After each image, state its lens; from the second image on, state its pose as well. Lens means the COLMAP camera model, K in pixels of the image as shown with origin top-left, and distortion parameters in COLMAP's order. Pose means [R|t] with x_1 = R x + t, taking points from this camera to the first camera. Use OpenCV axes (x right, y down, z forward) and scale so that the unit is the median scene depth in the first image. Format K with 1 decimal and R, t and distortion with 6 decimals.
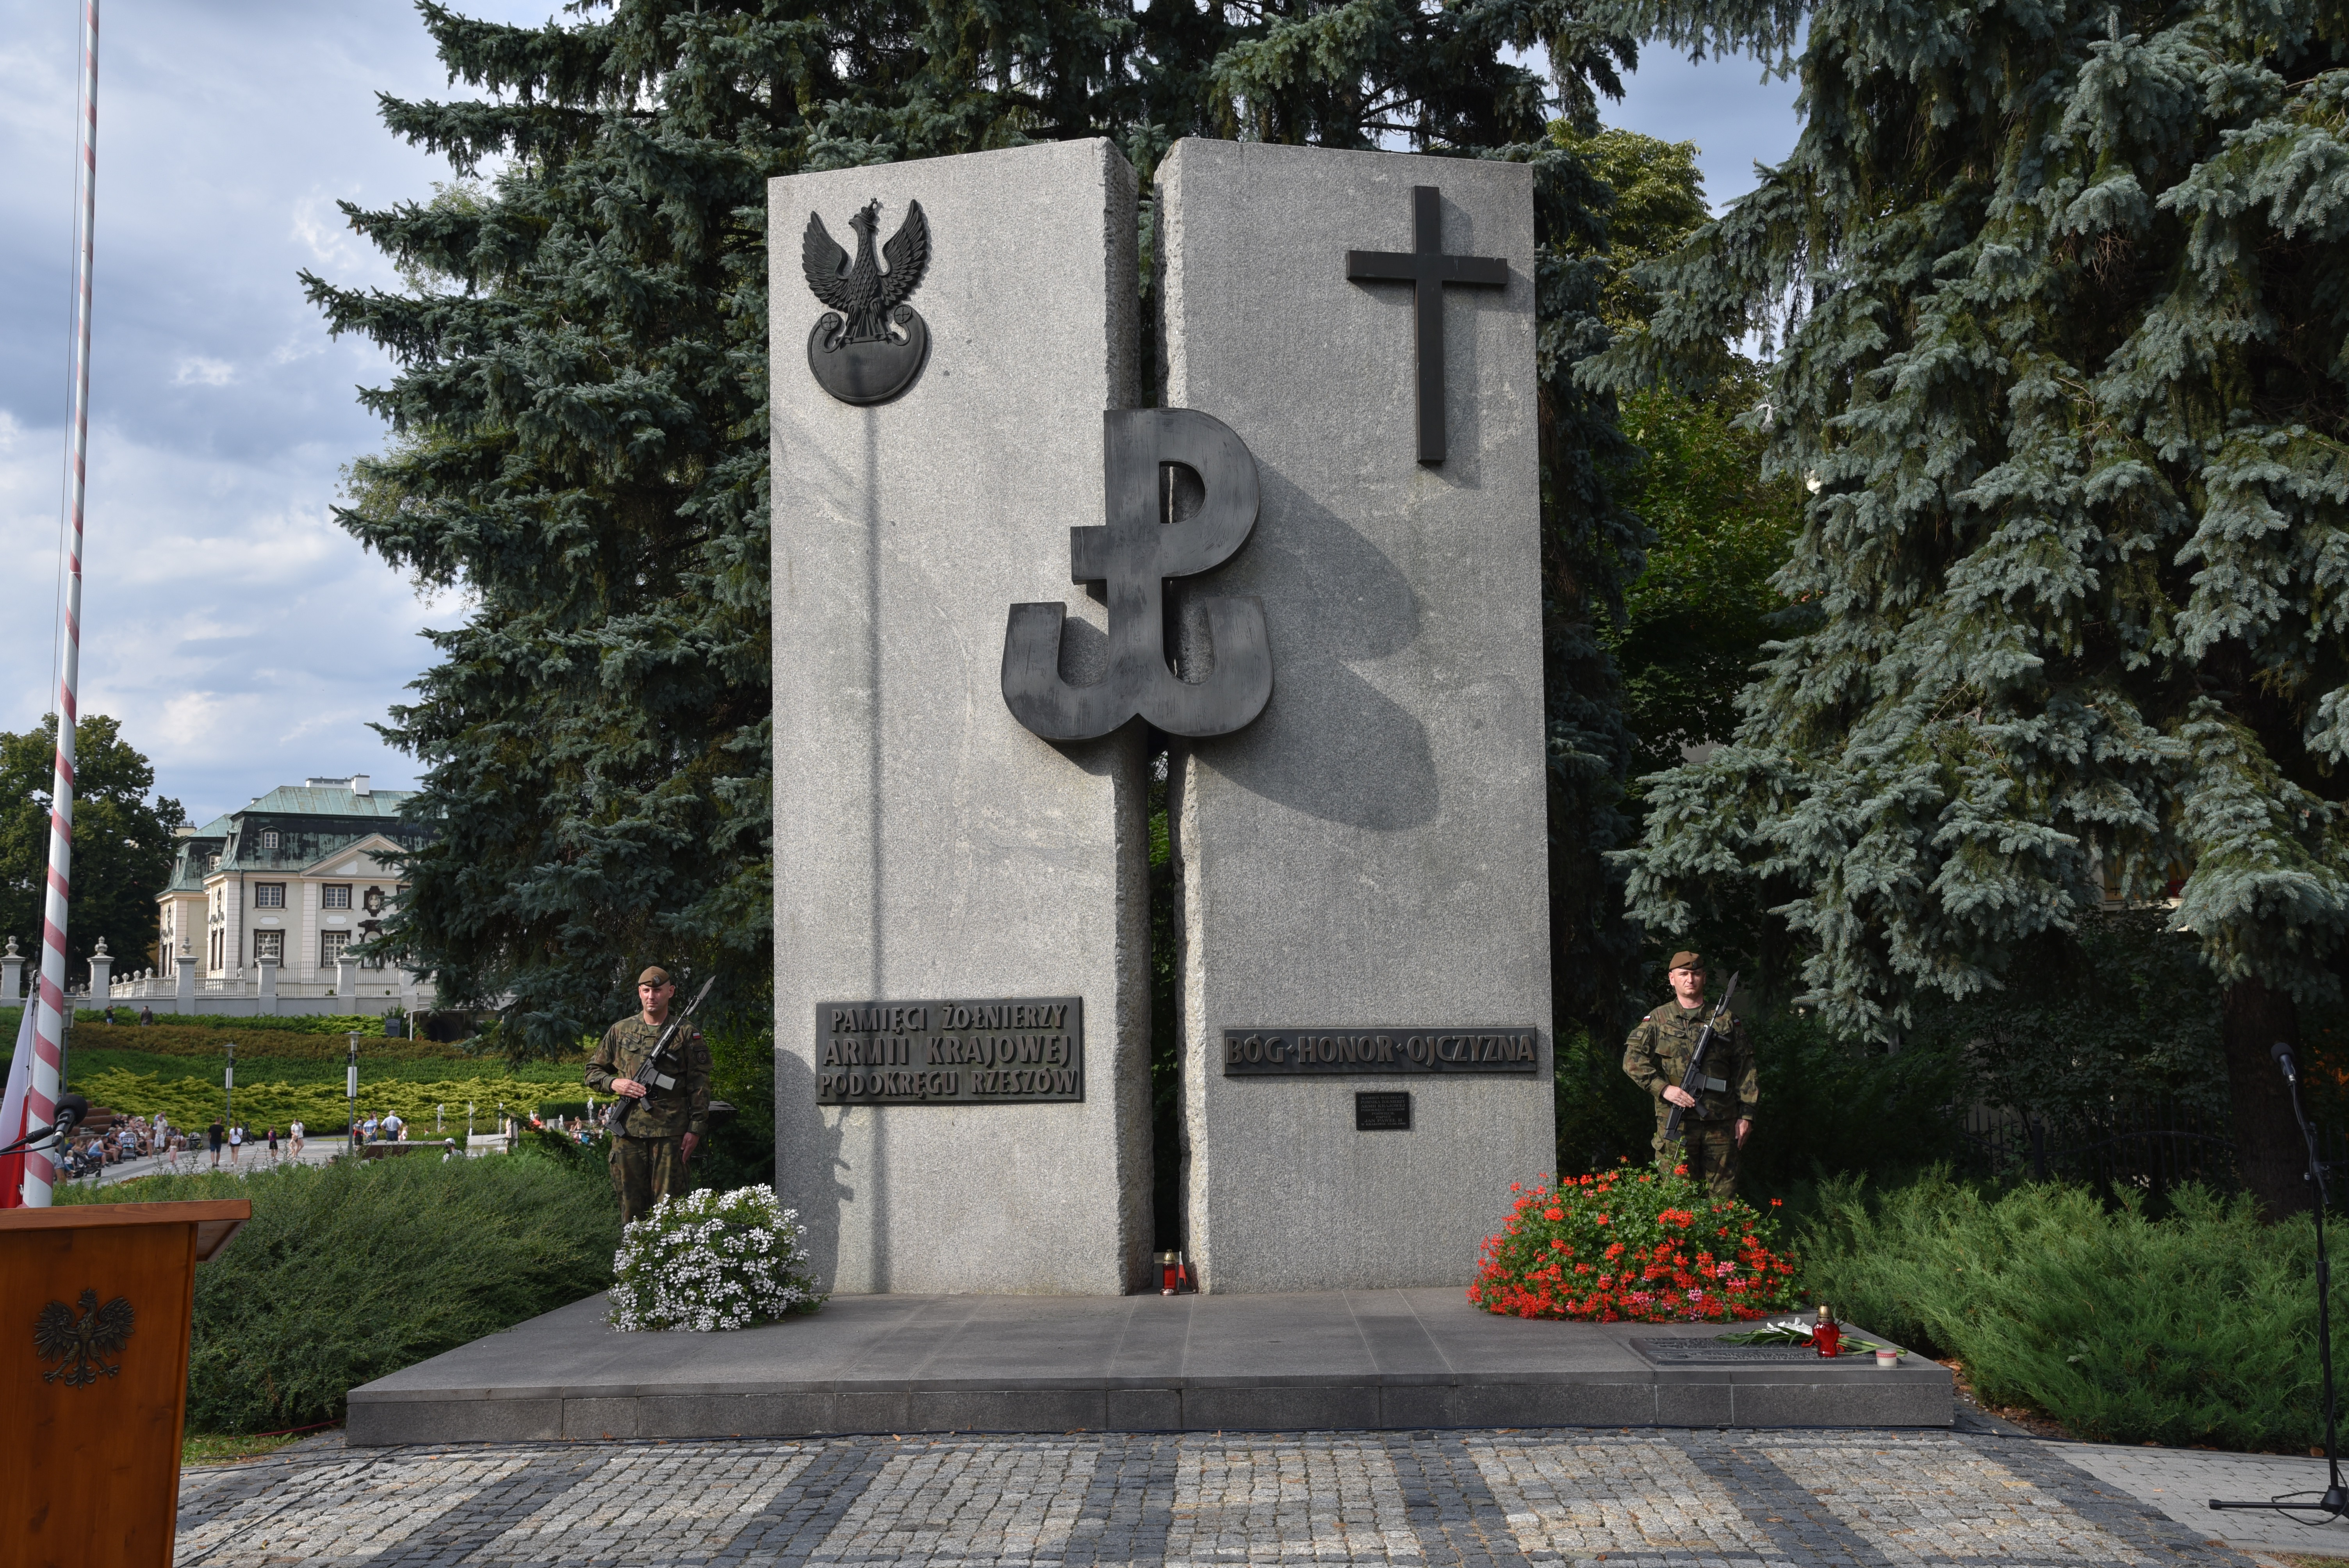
lens RADIAL K [[2480.8, 0, 1174.5], [0, 2480.8, 784.0], [0, 0, 1]] dist [0.083731, 0.150962]
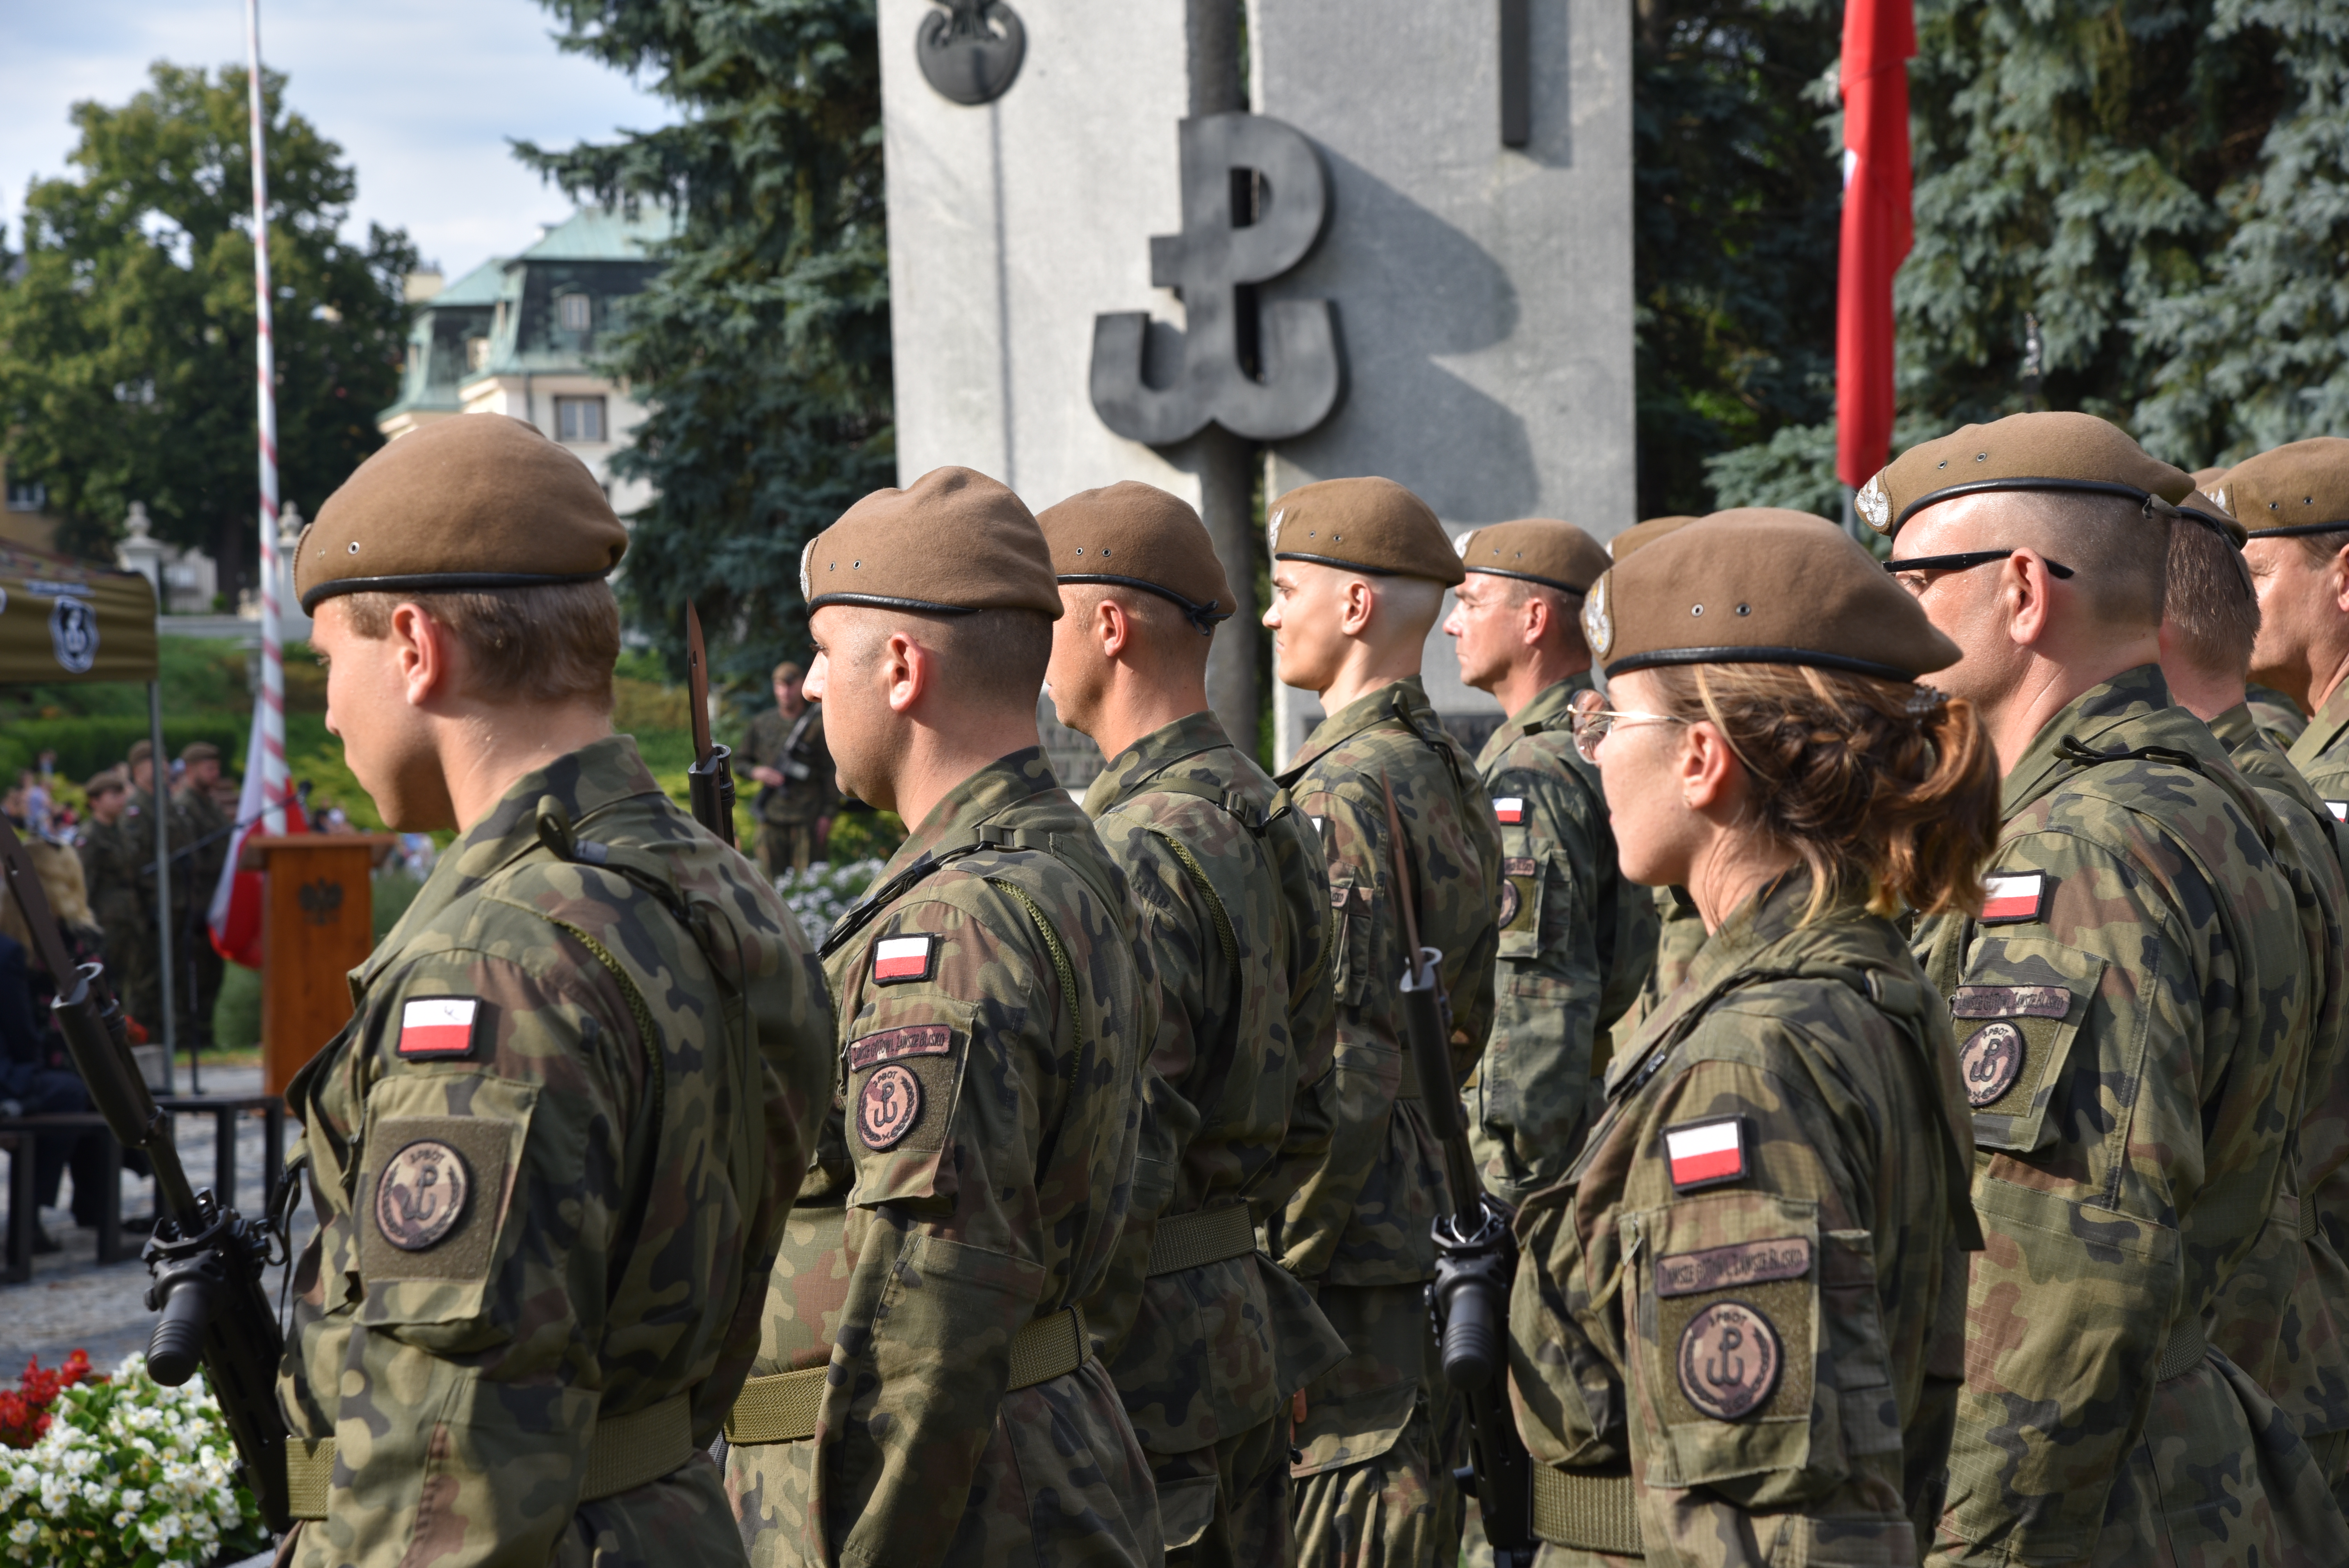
lens RADIAL K [[5785.4, 0, 1174.5], [0, 5785.4, 784.0], [0, 0, 1]] dist [0.691837, 0.648071]
pose [[0.968508, -0.011342, -0.248725, 0.547116], [0.041449, 0.992367, 0.116148, -0.151658], [0.245509, -0.122800, 0.961585, -1.304711]]
